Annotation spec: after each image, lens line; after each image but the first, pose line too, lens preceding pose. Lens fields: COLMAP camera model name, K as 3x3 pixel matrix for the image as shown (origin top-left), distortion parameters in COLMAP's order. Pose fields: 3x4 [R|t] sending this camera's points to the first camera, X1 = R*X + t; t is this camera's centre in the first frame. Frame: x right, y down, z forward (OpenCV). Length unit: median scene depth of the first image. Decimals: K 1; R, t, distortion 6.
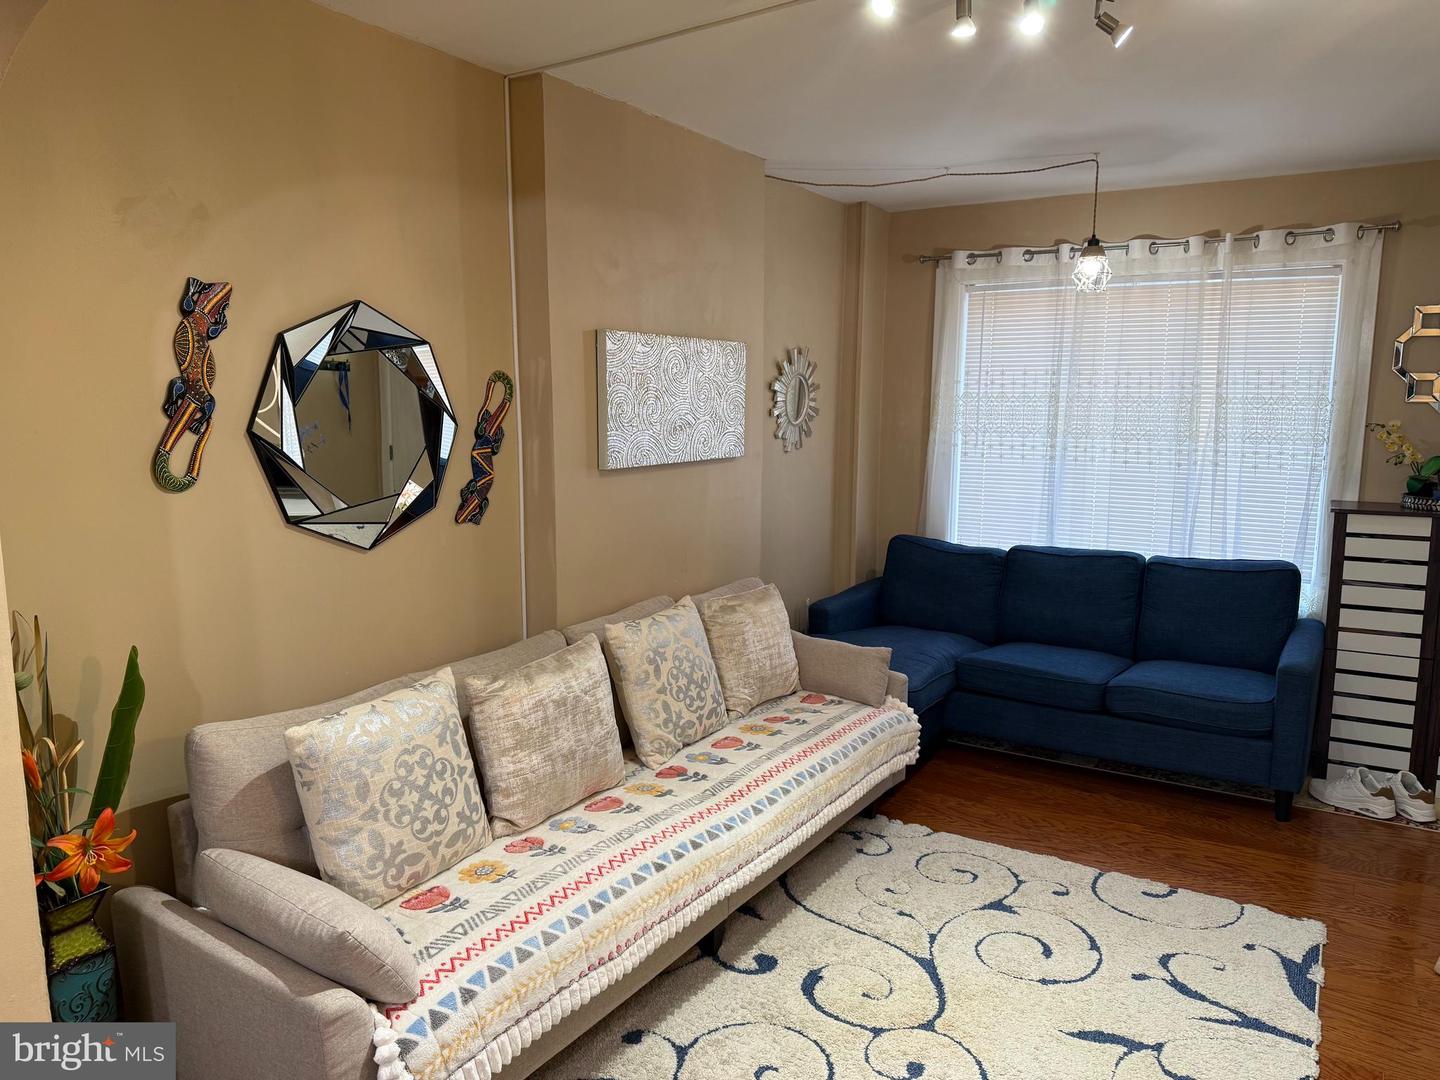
lens RADIAL K [[1026.9, 0, 724.3], [0, 1026.9, 530.0], [0, 0, 1]] dist [0.135662, -0.135979]
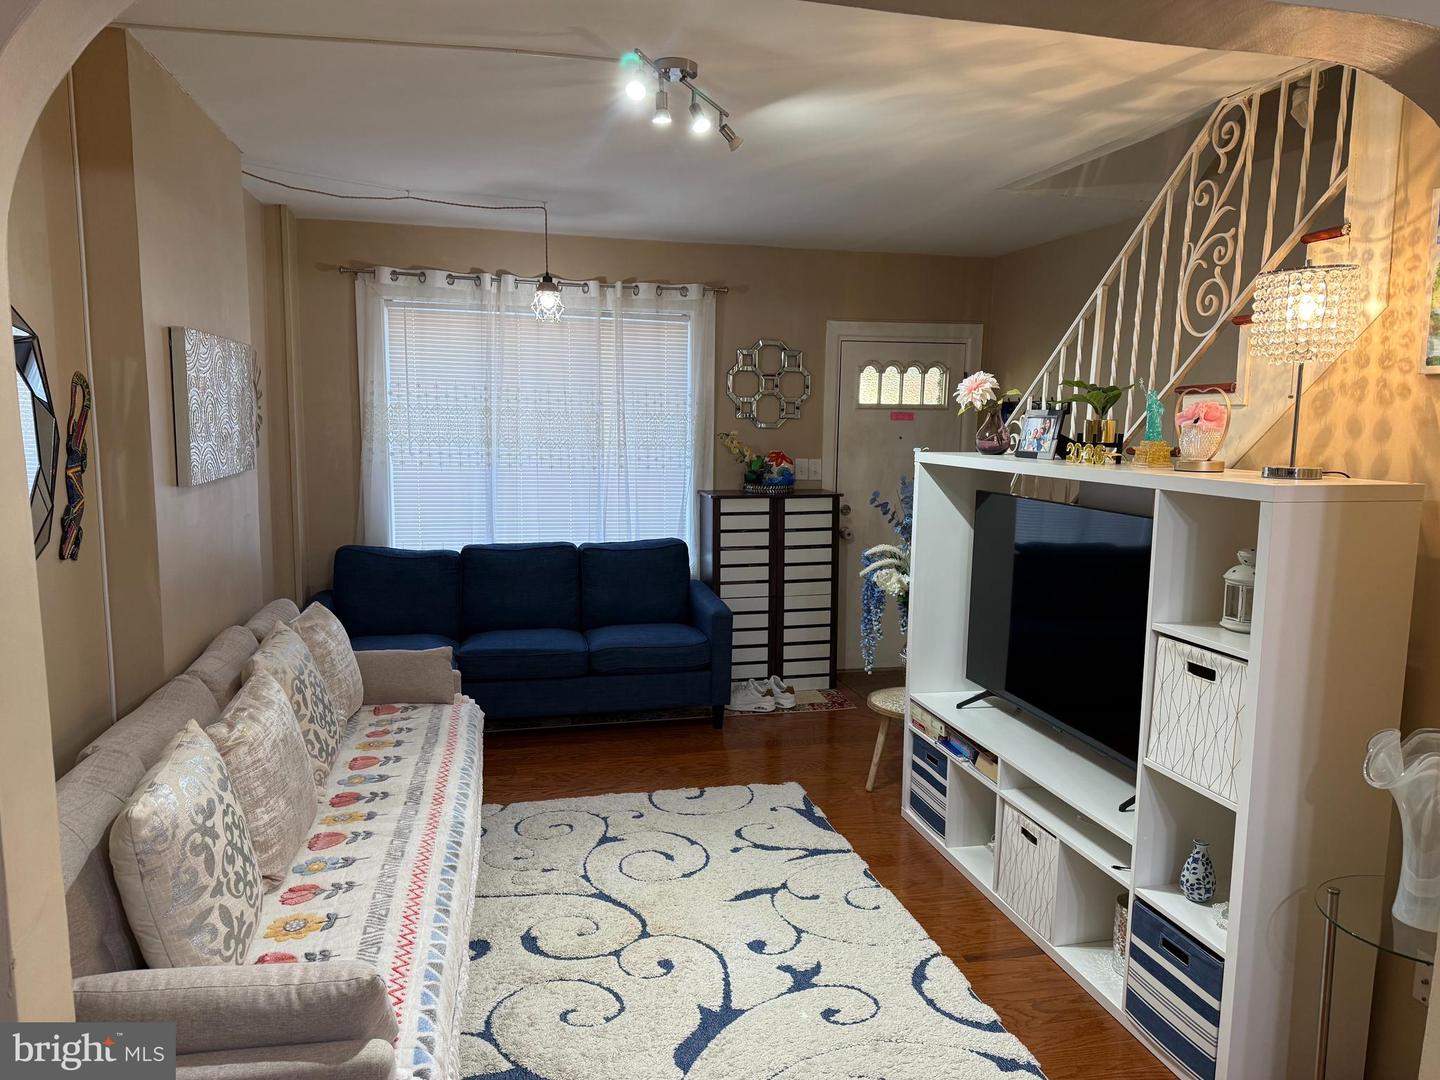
lens RADIAL K [[1015.2, 0, 720.0], [0, 1015.2, 540.0], [0, 0, 1]] dist [0.122903, -0.166516]
pose [[0.725785, -0.082317, 0.682979, -0.349333], [0.081807, 0.996098, 0.033121, -0.006465], [-0.683040, 0.031834, 0.729687, 0.046830]]
